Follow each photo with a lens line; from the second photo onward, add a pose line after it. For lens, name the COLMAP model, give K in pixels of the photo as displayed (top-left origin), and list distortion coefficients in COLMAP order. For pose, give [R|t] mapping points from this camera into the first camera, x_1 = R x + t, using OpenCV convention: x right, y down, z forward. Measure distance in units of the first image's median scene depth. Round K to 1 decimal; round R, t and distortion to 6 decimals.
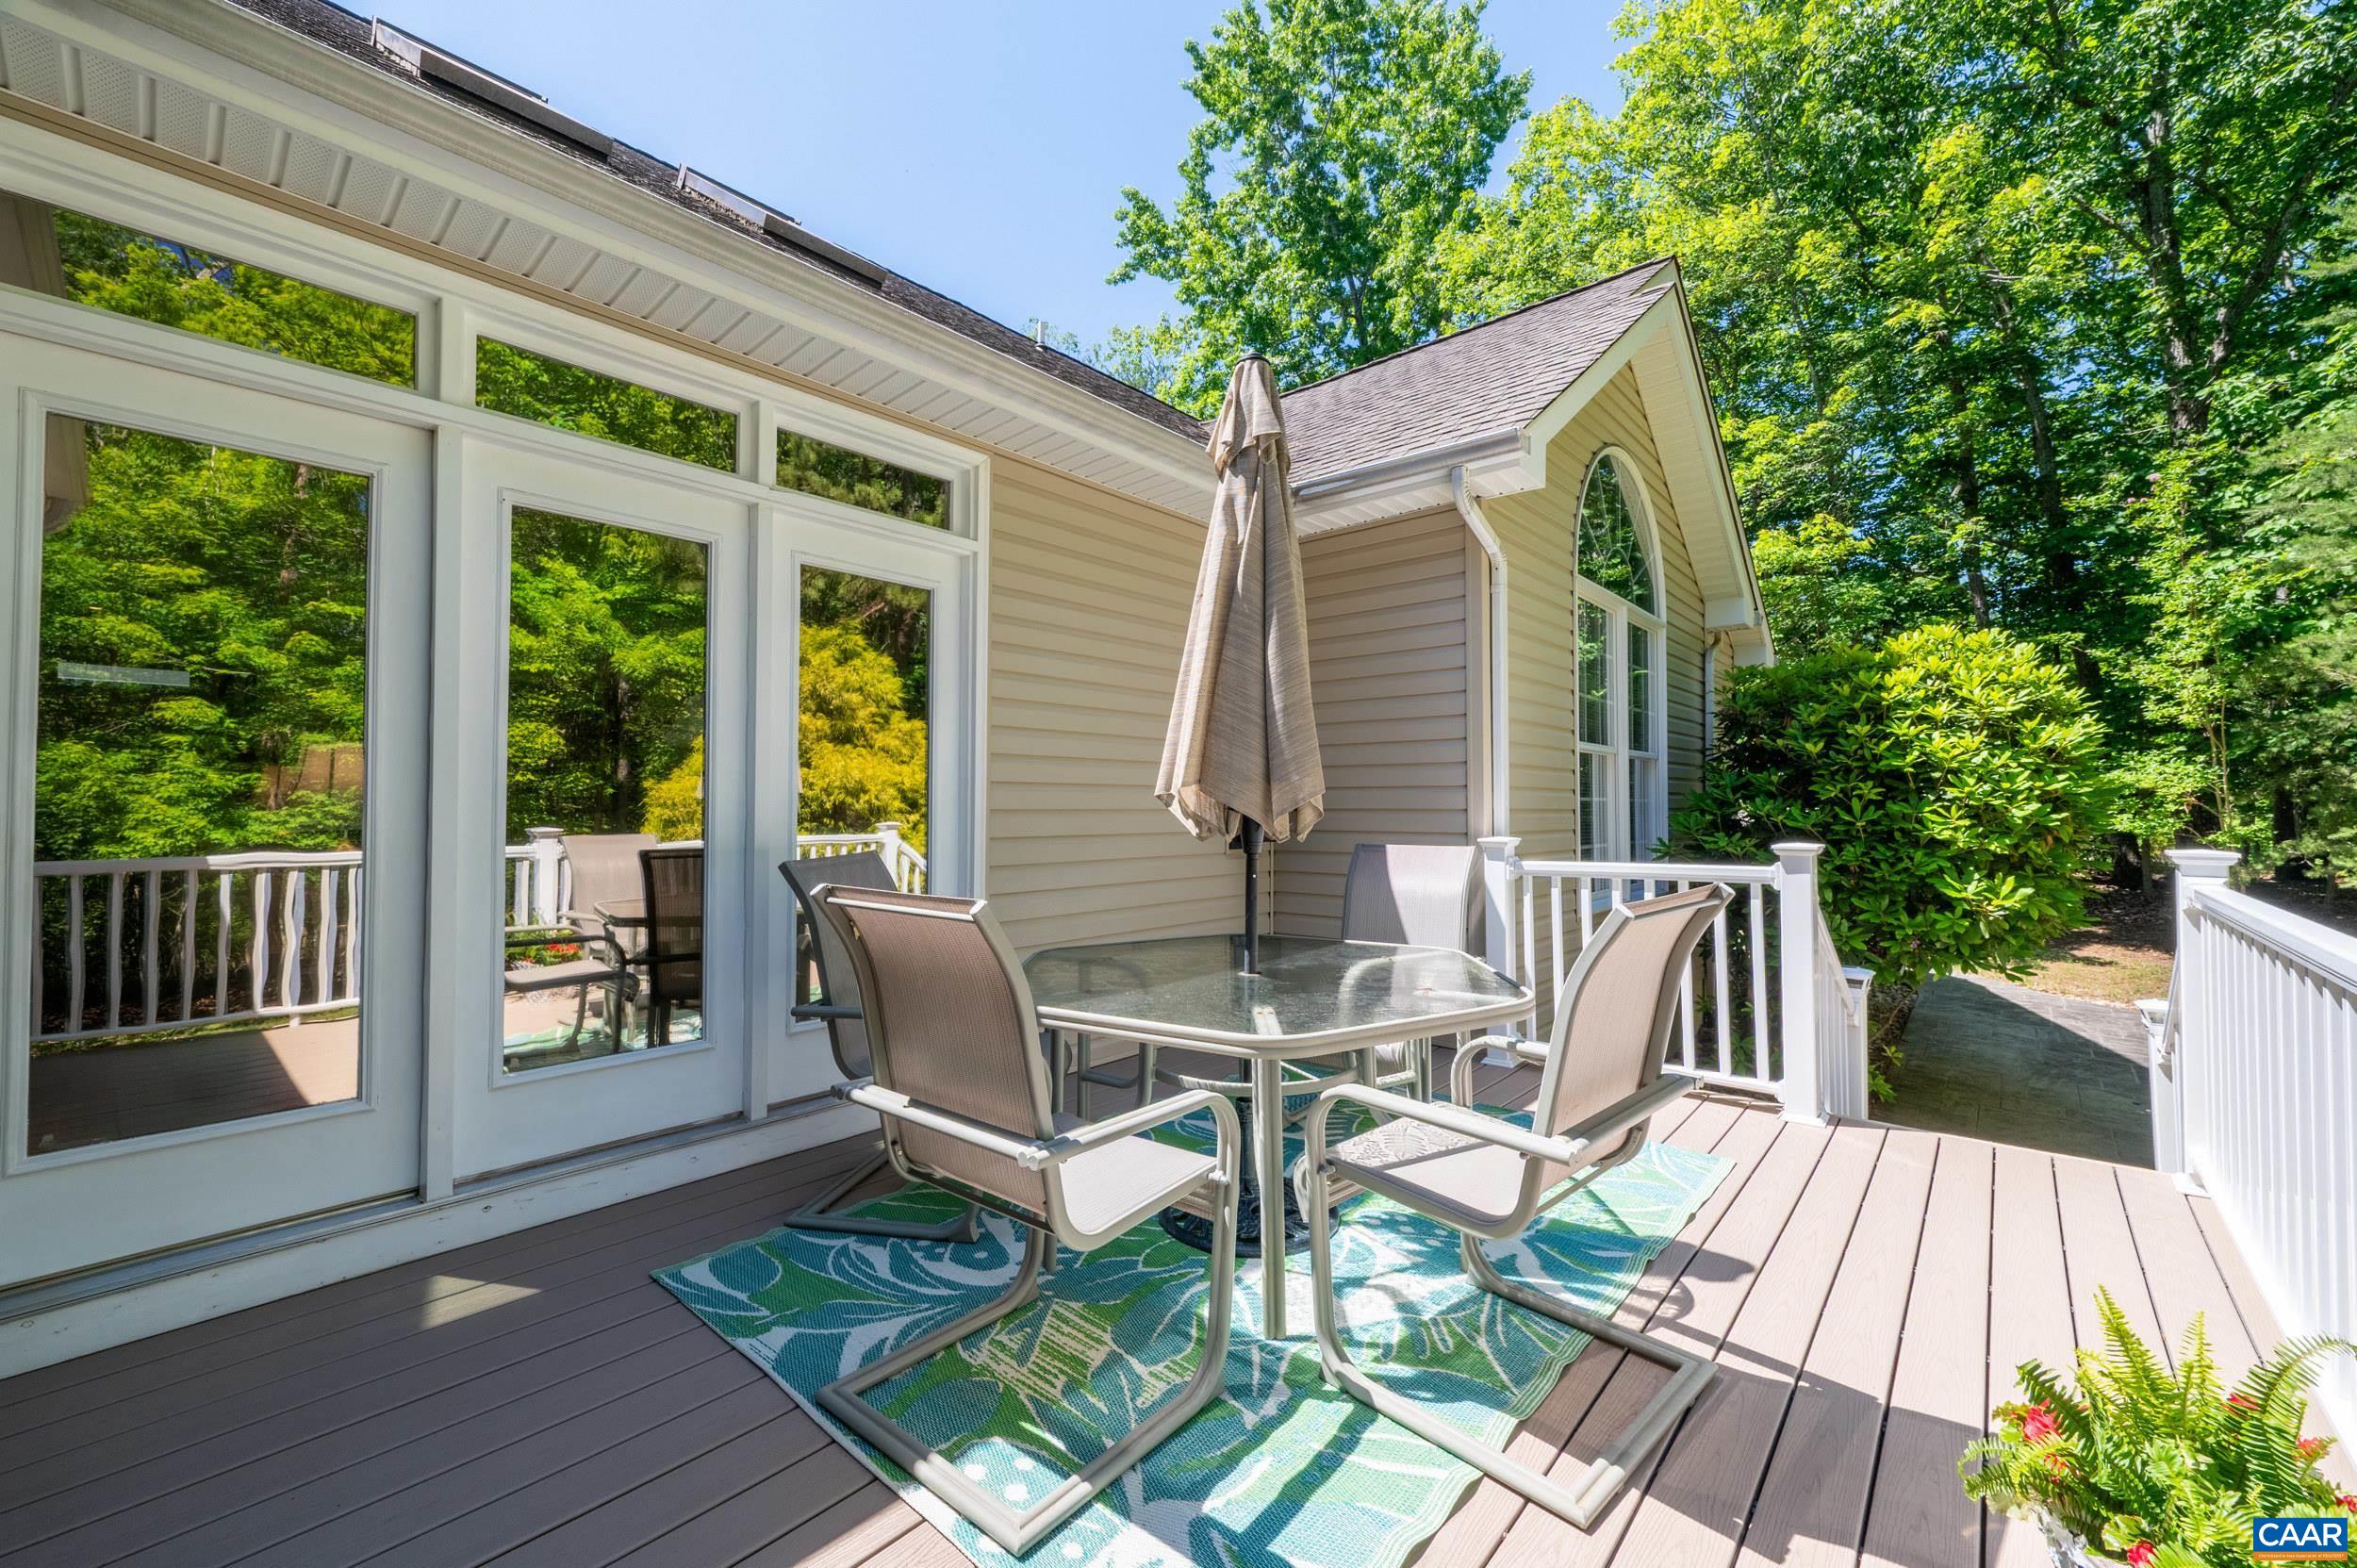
lens RADIAL K [[929.4, 0, 1179.8], [0, 929.4, 790.2], [0, 0, 1]] dist [-0.000769, 0.001247]
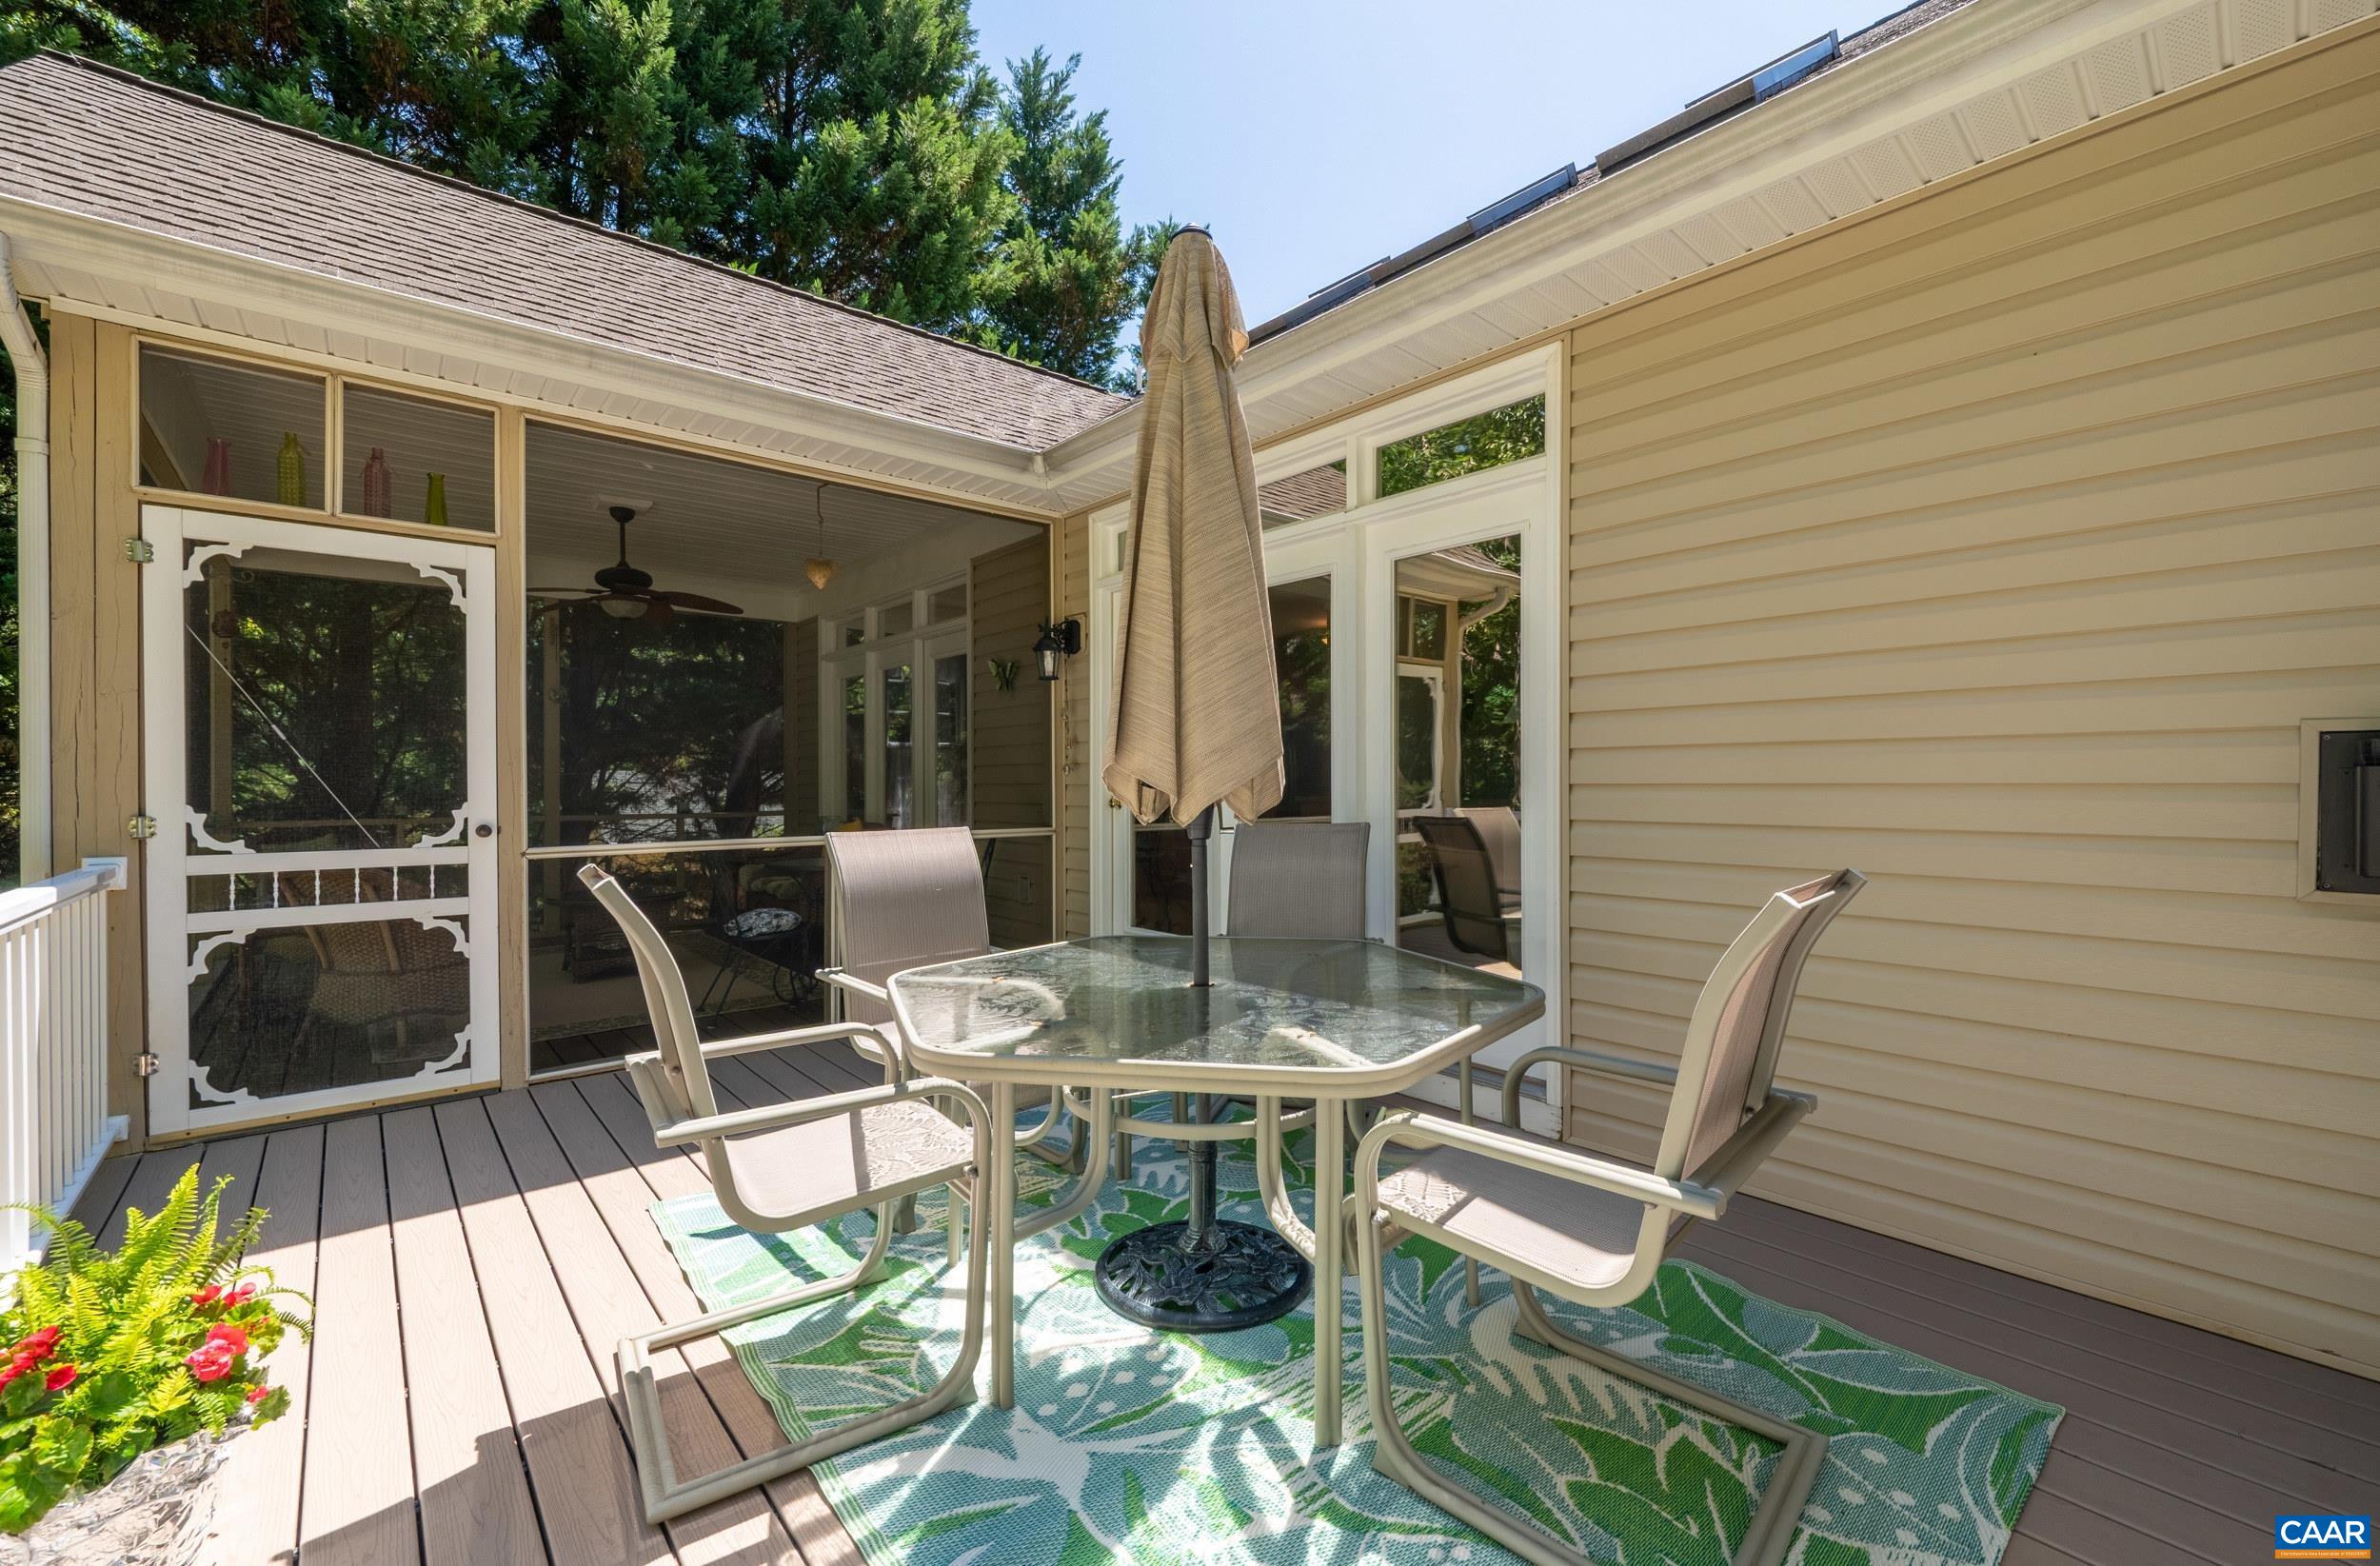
lens RADIAL K [[938.4, 0, 1169.5], [0, 938.4, 782.7], [0, 0, 1]] dist [-0.000769, 0.001247]
pose [[-0.130613, -0.000952, -0.991433, 1.044986], [0.027126, 0.999622, -0.004534, 0.023271], [0.991062, -0.027486, -0.130538, 1.250728]]
